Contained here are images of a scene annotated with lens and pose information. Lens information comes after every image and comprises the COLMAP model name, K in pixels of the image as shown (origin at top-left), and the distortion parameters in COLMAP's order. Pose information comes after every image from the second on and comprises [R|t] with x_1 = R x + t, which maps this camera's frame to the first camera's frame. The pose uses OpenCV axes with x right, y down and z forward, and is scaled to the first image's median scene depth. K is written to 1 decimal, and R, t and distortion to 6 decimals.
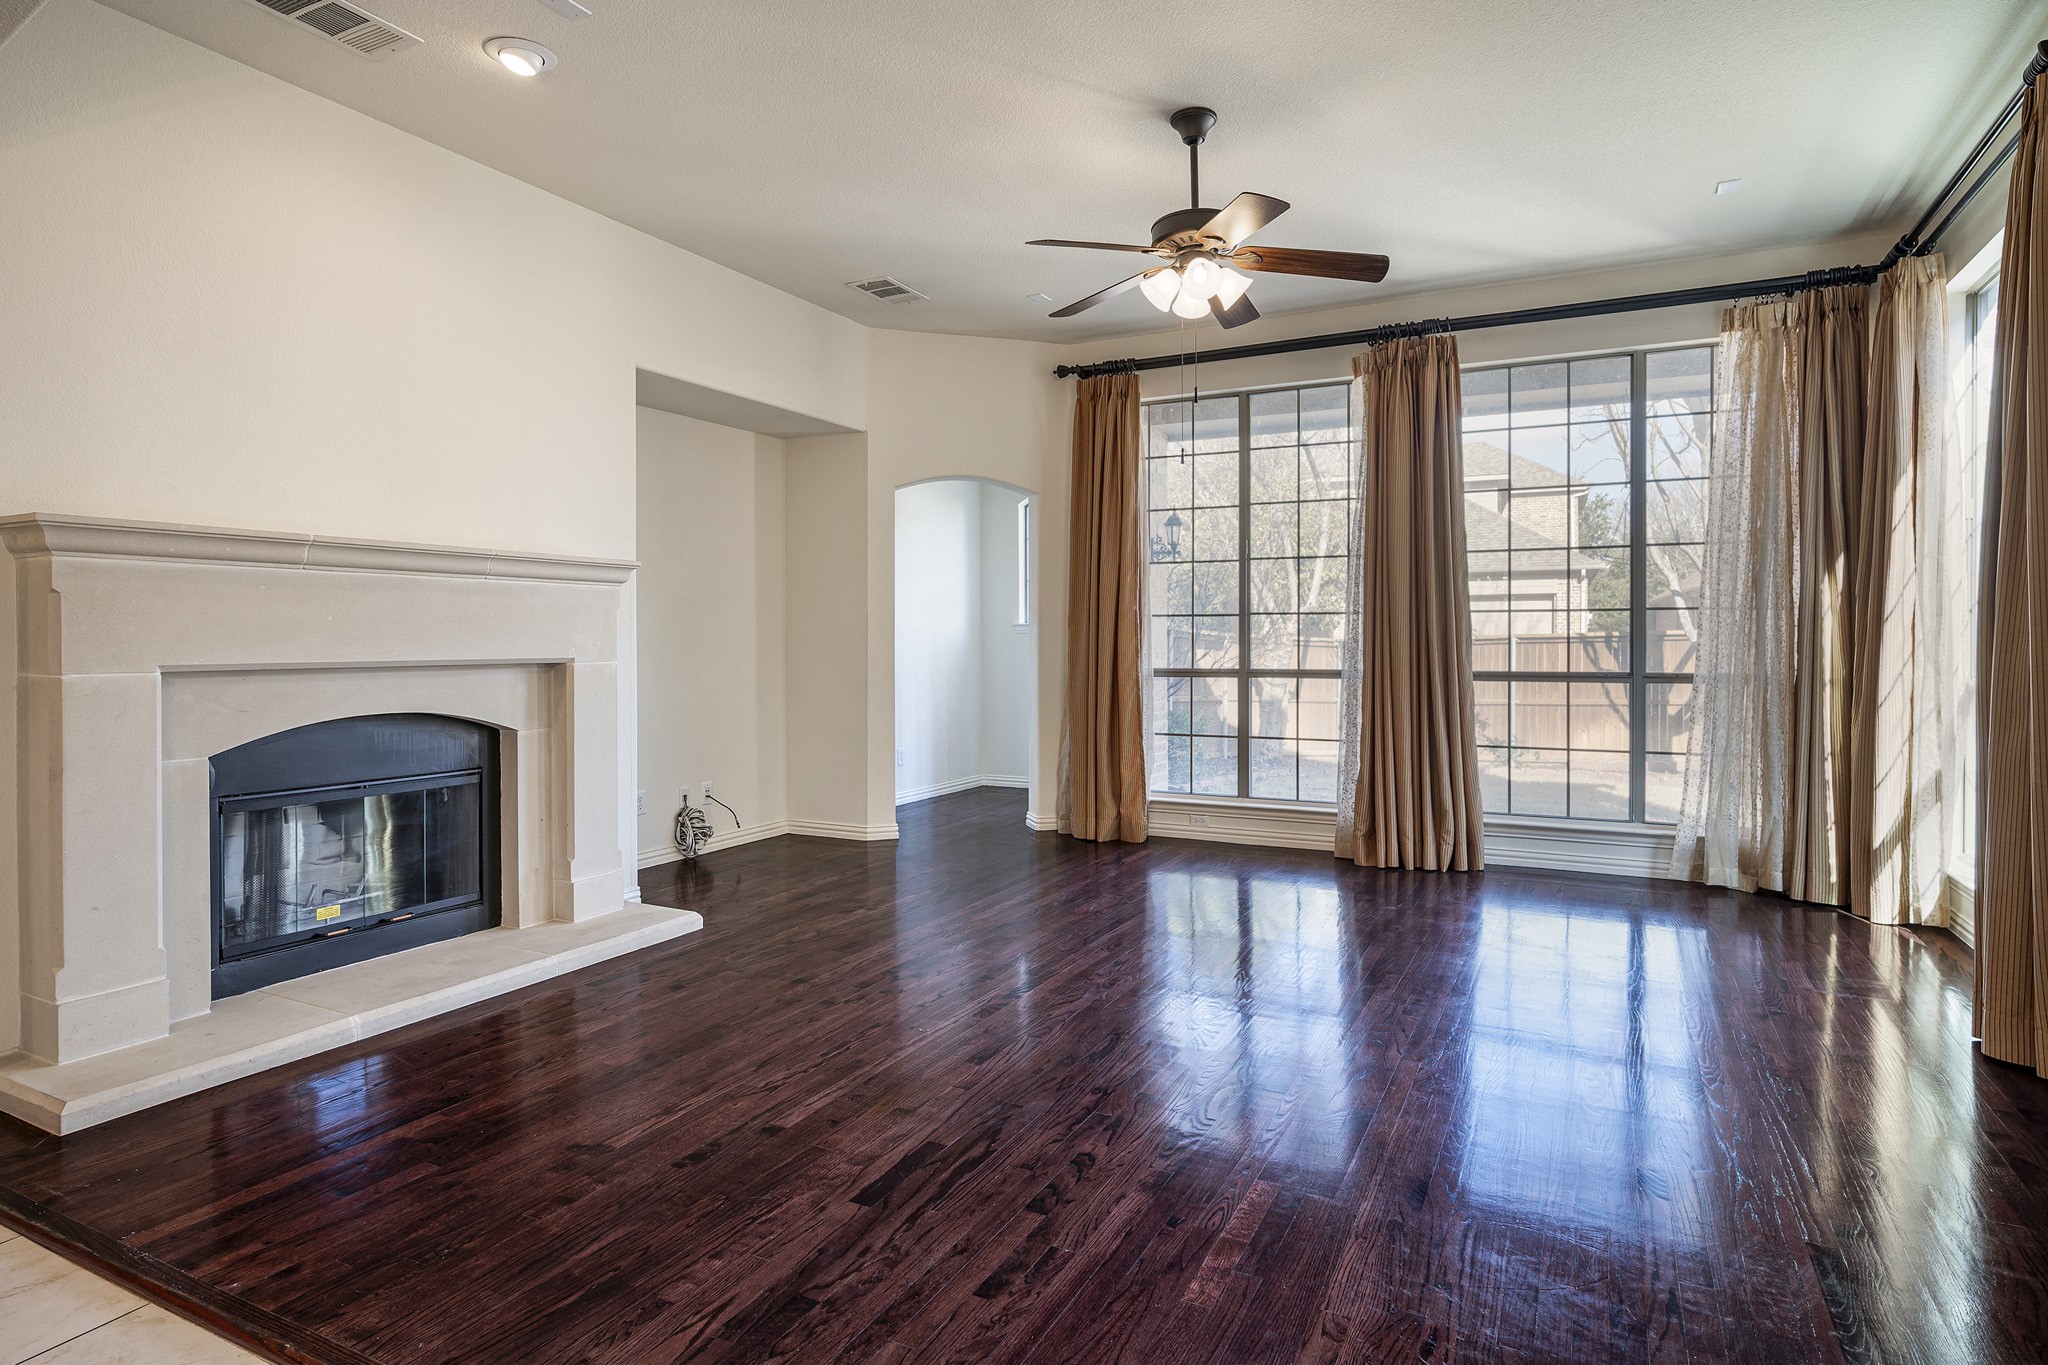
lens RADIAL K [[1082.8, 0, 1040.2], [0, 1082.8, 645.2], [0, 0, 1]] dist [0.000905, -0.001073]
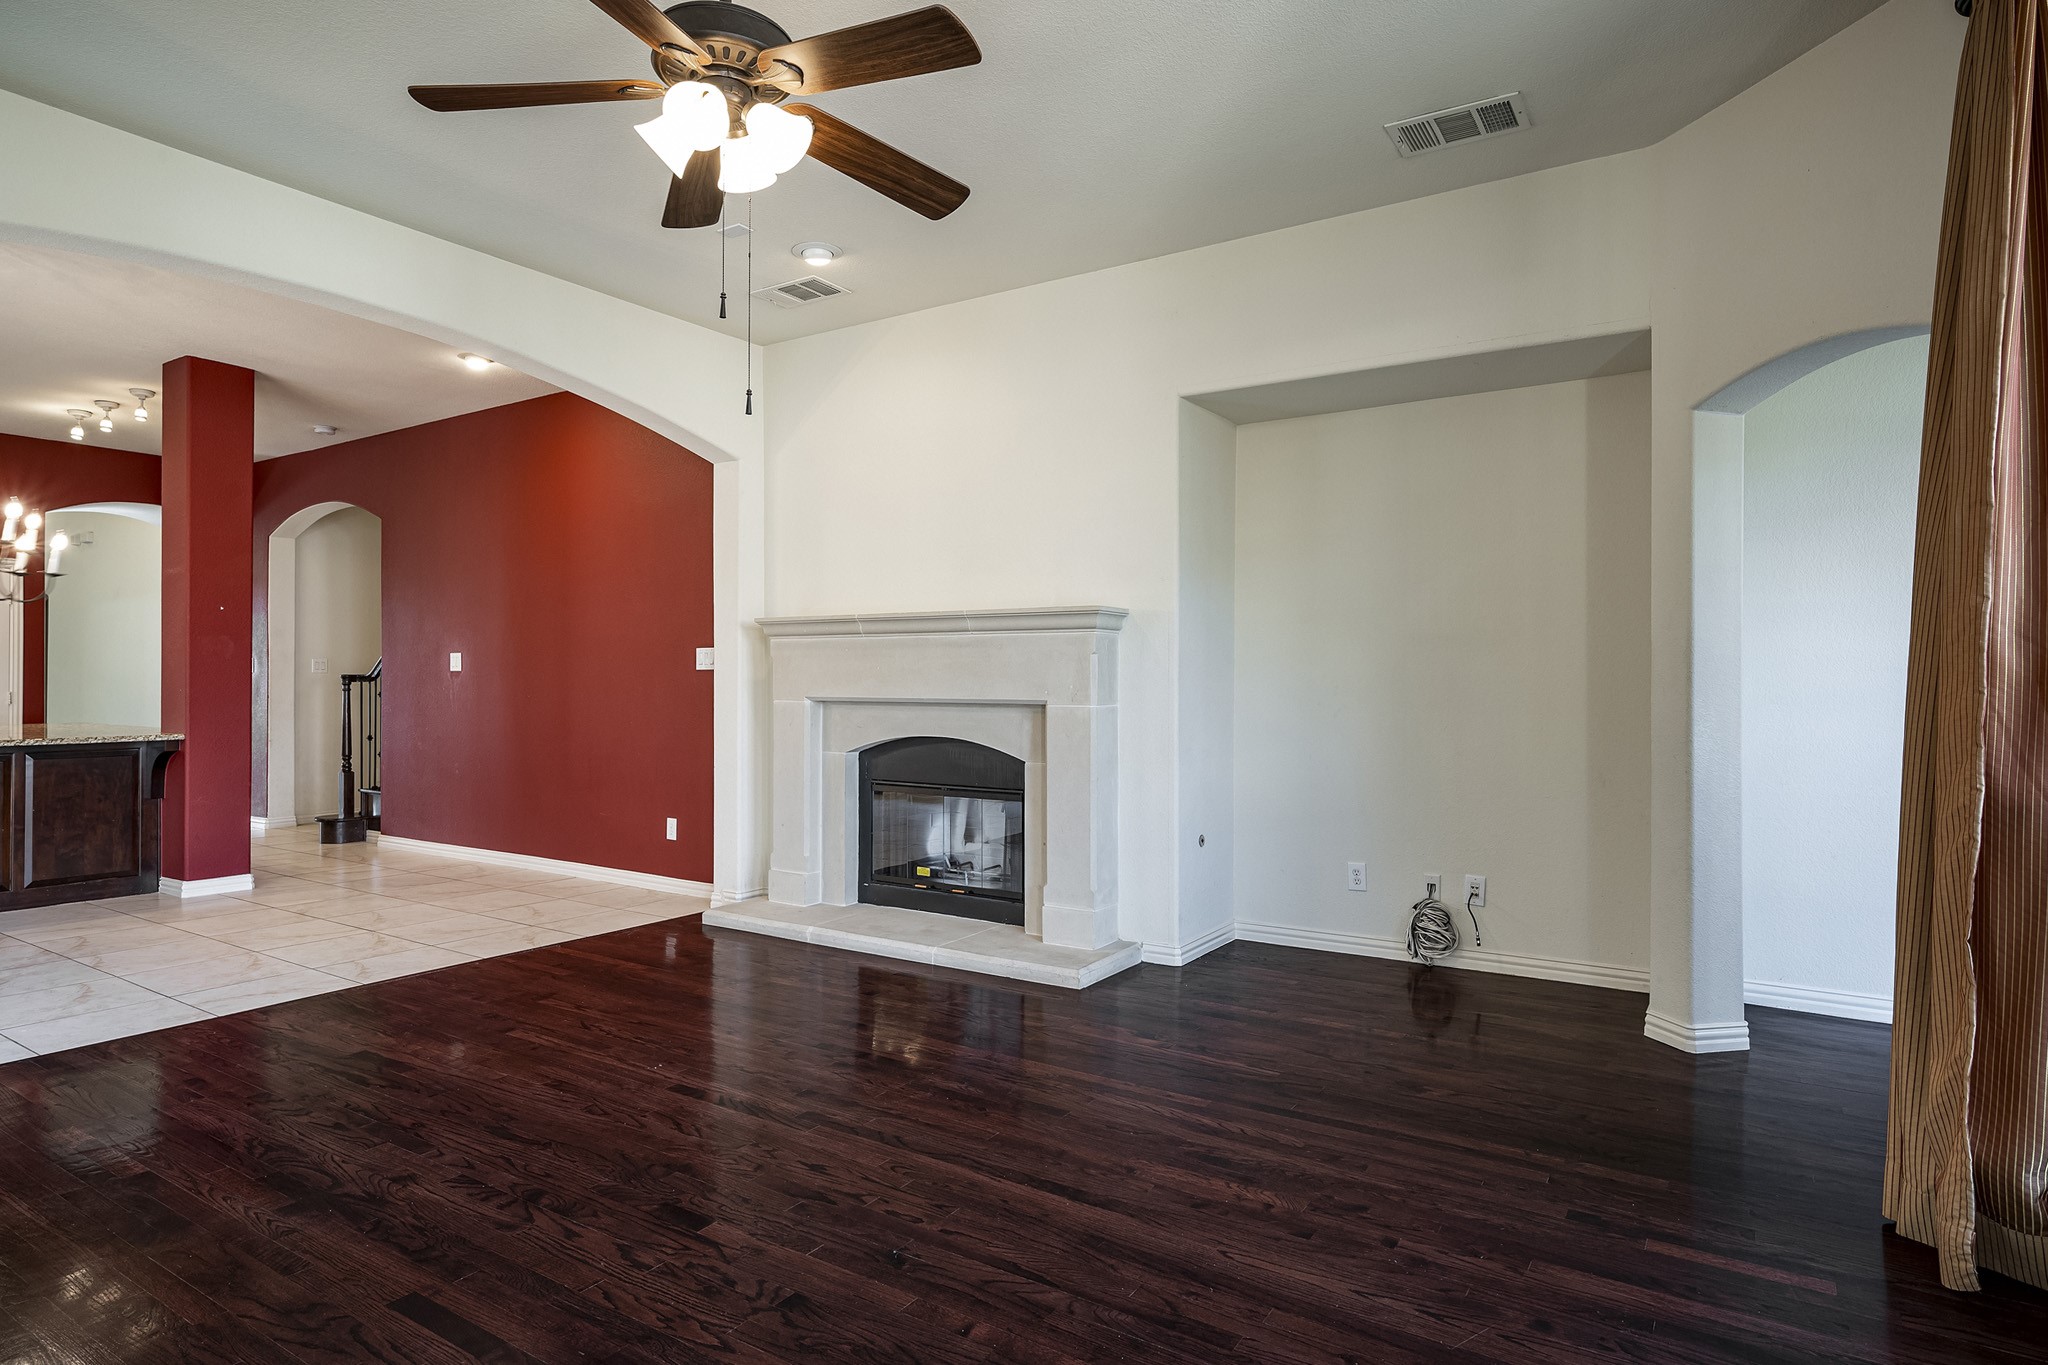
lens RADIAL K [[1082.8, 0, 1012.5], [0, 1082.8, 679.1], [0, 0, 1]] dist [0.000905, -0.001073]
pose [[-0.089281, -0.000594, -0.996006, 0.530830], [-0.007950, 0.999968, 0.000116, -0.007714], [0.995975, 0.007929, -0.089283, 0.856455]]
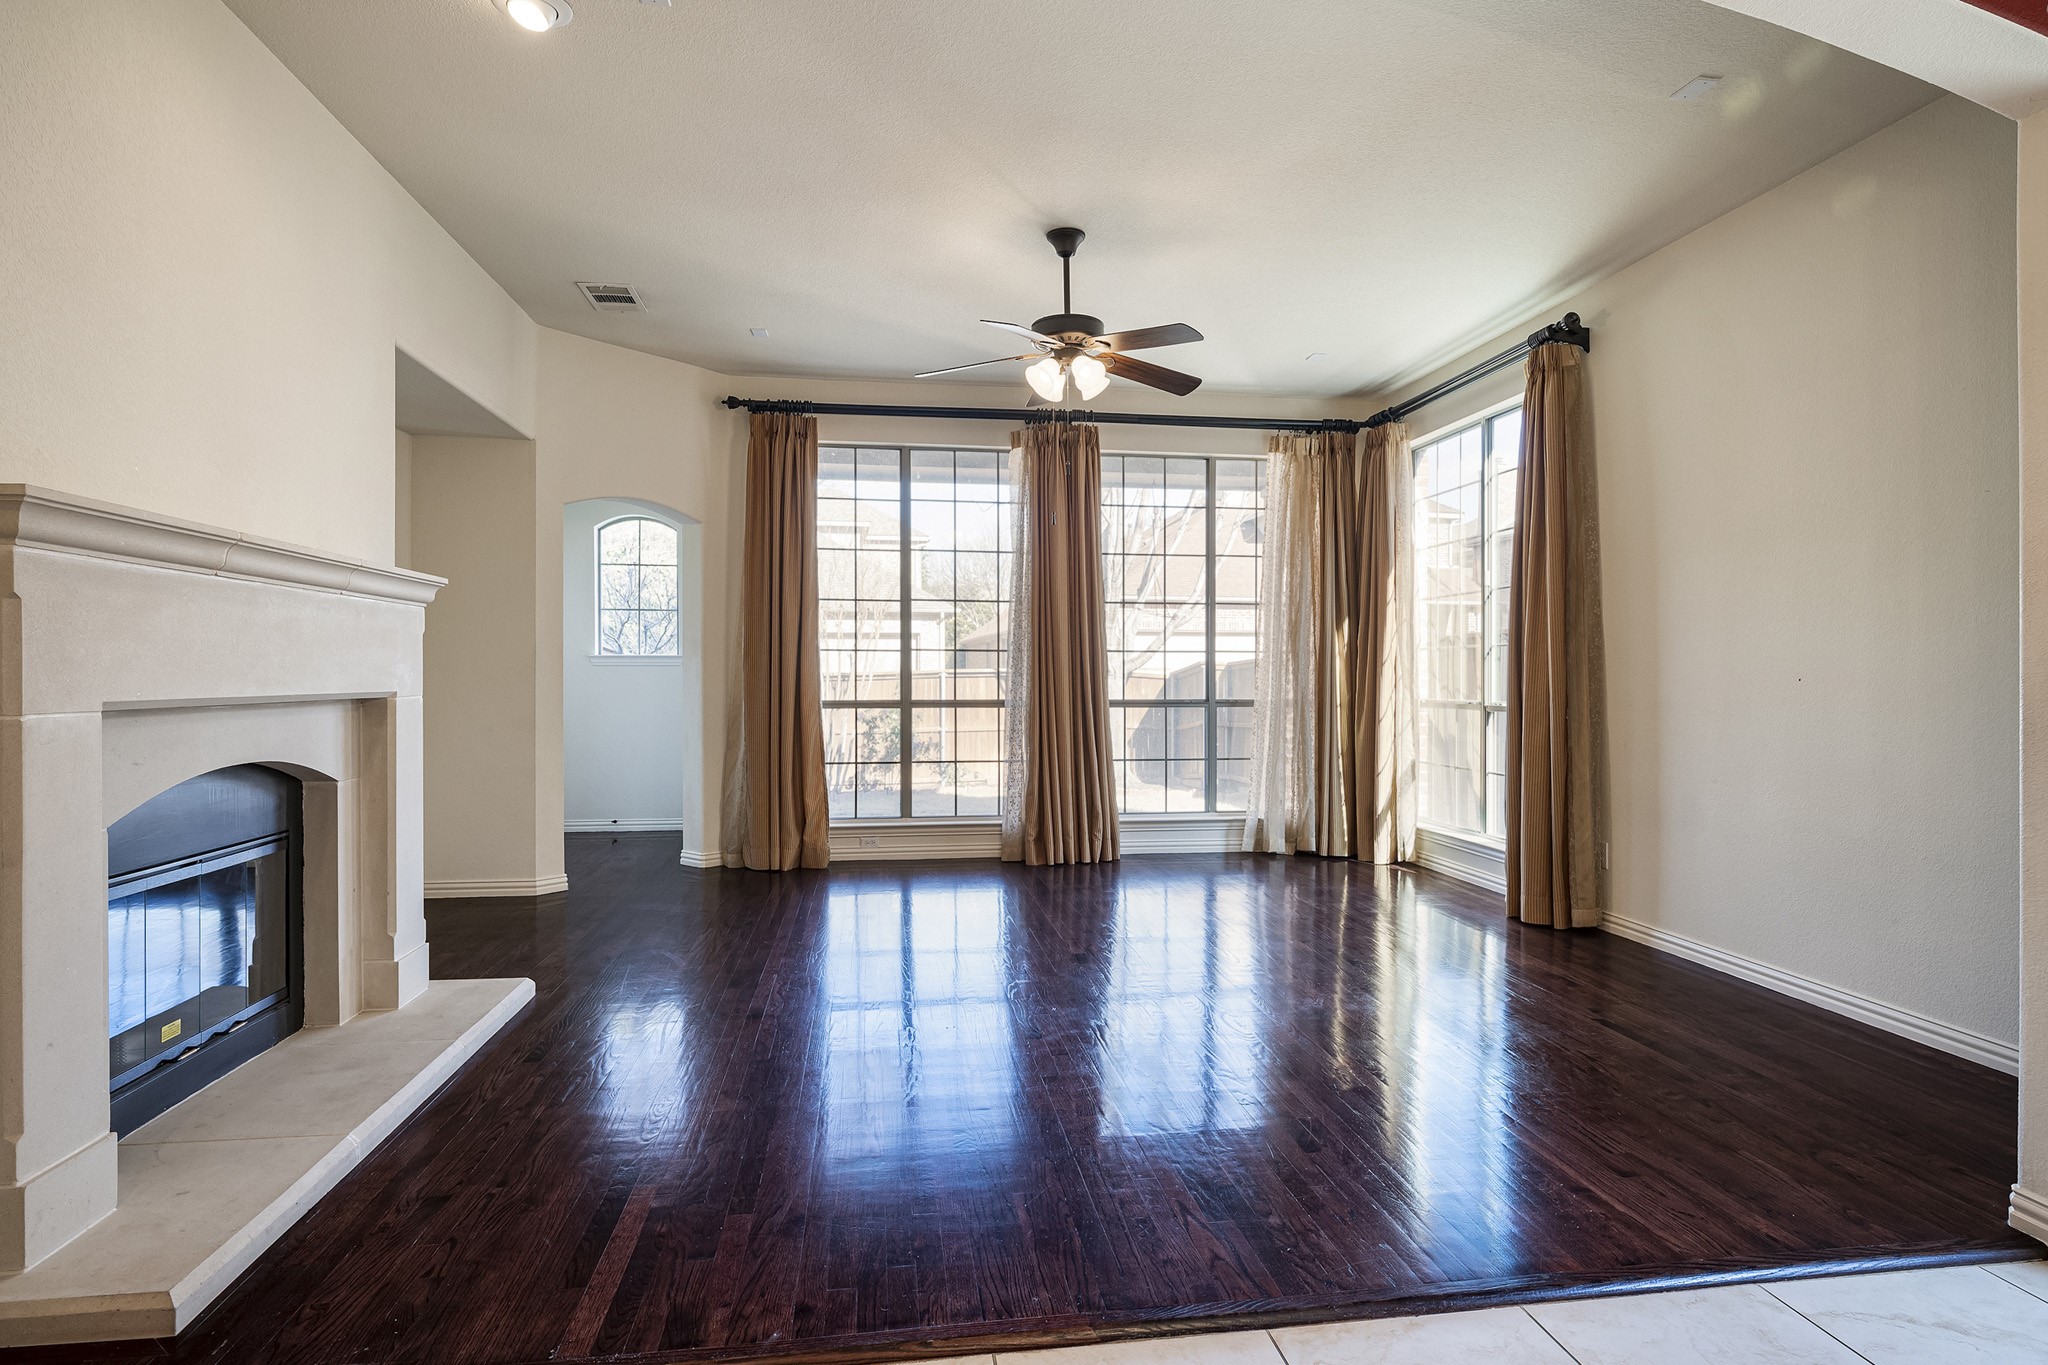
lens RADIAL K [[1082.8, 0, 1046.4], [0, 1082.8, 682.5], [0, 0, 1]] dist [0.000905, -0.001073]
pose [[0.822586, -0.000271, 0.568641, -0.396472], [-0.001018, 0.999998, 0.001949, 0.002051], [-0.568640, -0.002182, 0.822584, 0.024636]]
